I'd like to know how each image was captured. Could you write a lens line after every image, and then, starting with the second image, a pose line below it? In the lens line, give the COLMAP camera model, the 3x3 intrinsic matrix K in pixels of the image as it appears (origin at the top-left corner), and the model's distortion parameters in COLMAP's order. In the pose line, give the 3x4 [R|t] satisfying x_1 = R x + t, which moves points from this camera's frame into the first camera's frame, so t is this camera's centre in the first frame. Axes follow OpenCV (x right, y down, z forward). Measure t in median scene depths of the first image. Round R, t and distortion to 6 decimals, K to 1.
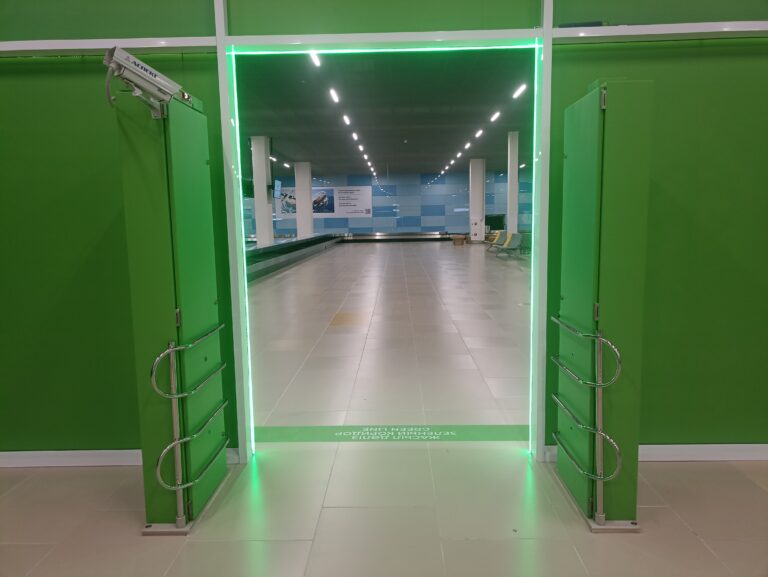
lens RADIAL K [[559.8, 0, 384.0], [0, 559.8, 288.5], [0, 0, 1]] dist [0.007378, 0.000356]
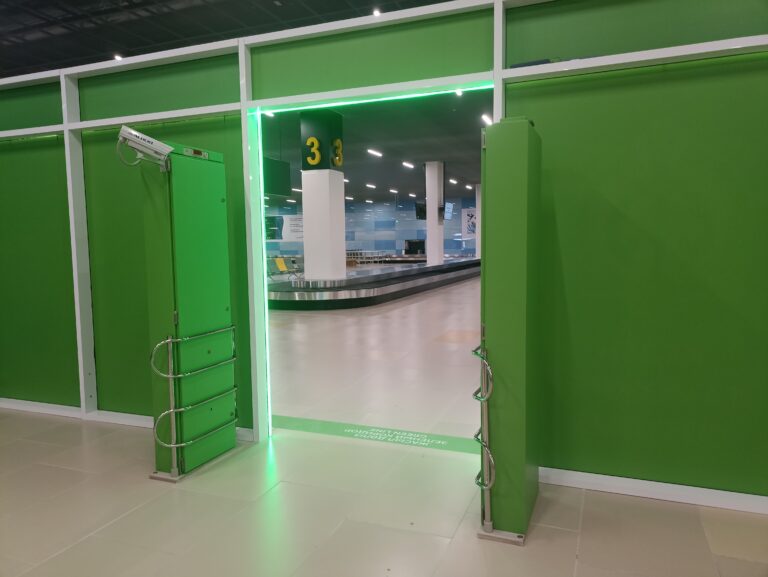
lens RADIAL K [[559.8, 0, 384.0], [0, 559.8, 288.5], [0, 0, 1]] dist [0.007378, 0.000356]
pose [[0.937772, 0.033594, -0.345622, 0.478586], [-0.045685, 0.998594, -0.026895, -0.003387], [0.344232, 0.041011, 0.937988, -0.075787]]
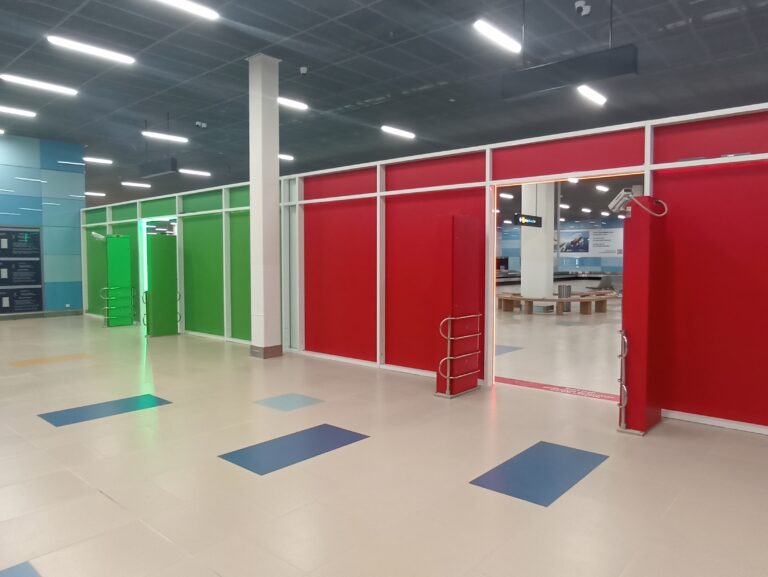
lens RADIAL K [[542.8, 0, 384.0], [0, 542.8, 288.5], [0, 0, 1]] dist [-0.070894, -0.000364]
pose [[0.767131, 0.060565, -0.638625, 0.783707], [-0.096342, 0.995119, -0.021354, 0.040786], [0.634215, 0.077908, 0.769221, -0.880991]]
